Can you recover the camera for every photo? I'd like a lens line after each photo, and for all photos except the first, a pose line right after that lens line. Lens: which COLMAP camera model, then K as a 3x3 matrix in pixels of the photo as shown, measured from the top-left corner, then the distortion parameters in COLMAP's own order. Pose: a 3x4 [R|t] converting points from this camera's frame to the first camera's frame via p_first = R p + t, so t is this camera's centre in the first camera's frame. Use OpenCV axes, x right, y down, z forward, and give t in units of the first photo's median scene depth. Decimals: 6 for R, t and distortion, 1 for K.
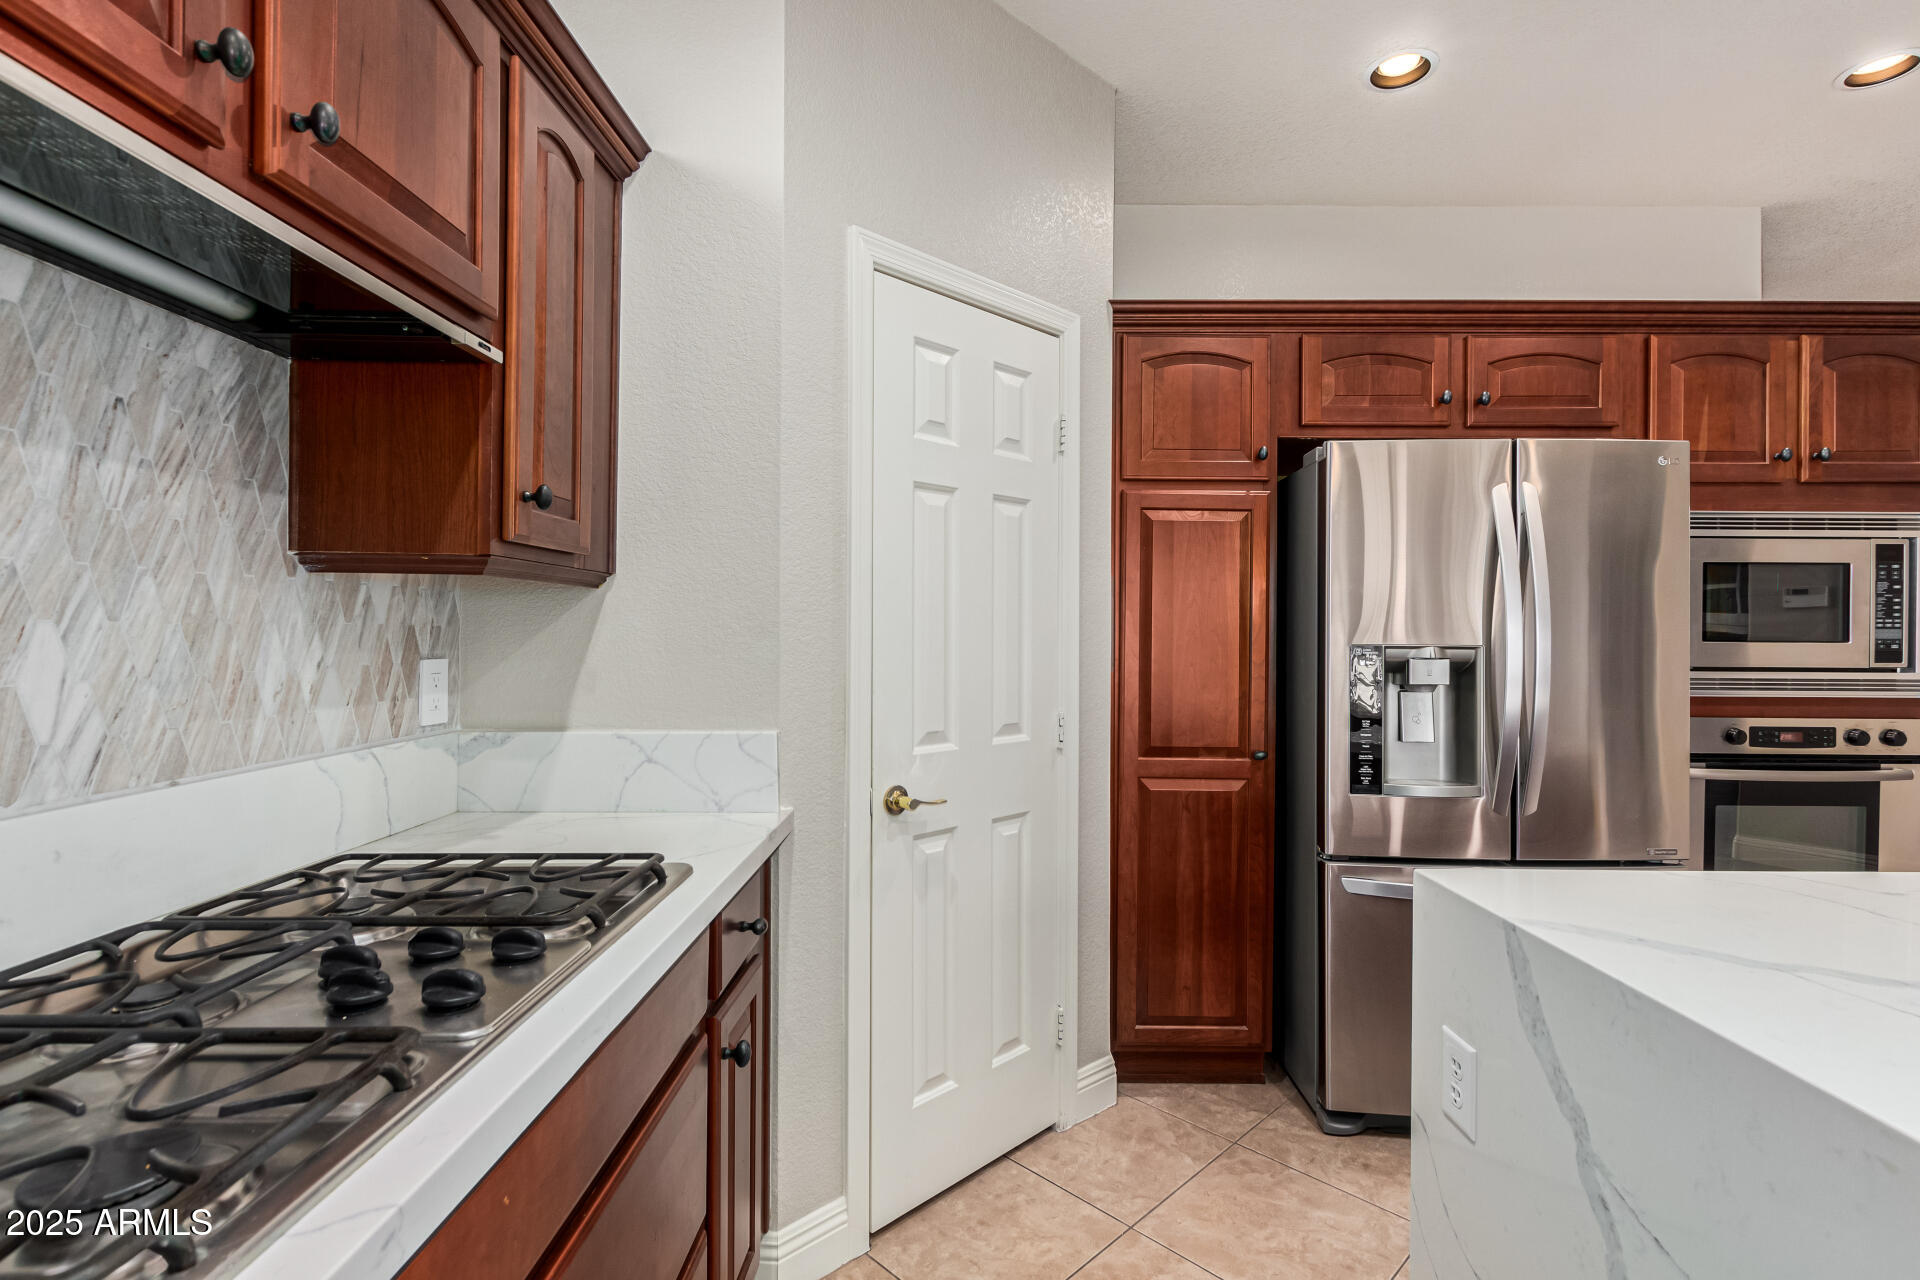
lens RADIAL K [[885.6, 0, 965.1], [0, 885.6, 633.3], [0, 0, 1]] dist [0.007194, -0.002684]
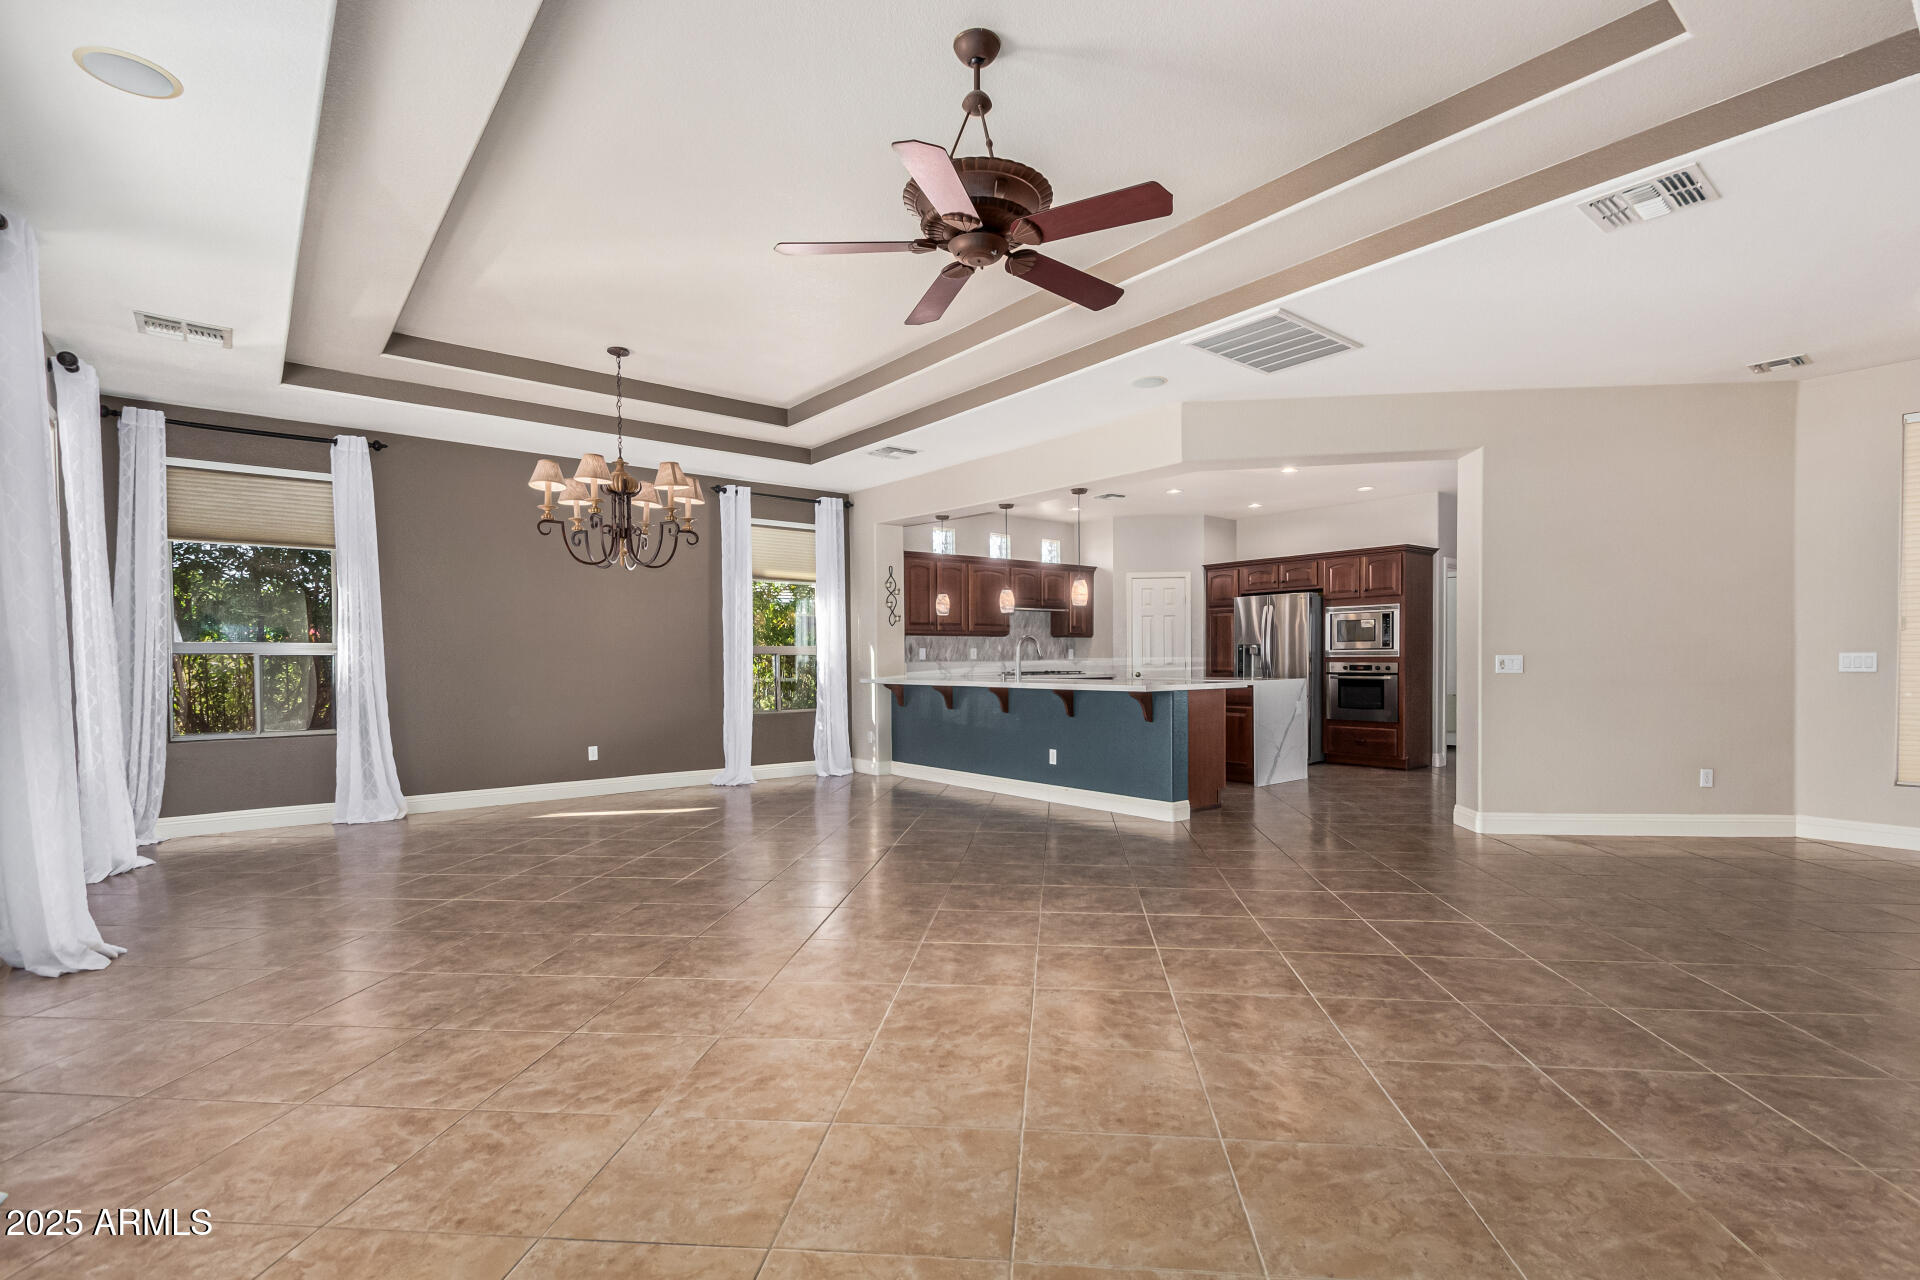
lens RADIAL K [[885.6, 0, 983.5], [0, 885.6, 683.3], [0, 0, 1]] dist [0.007194, -0.002684]
pose [[0.643782, 0.013710, -0.765086, 5.894776], [0.008335, 0.999655, 0.024927, 0.167715], [0.765163, -0.022425, 0.643445, -5.484352]]
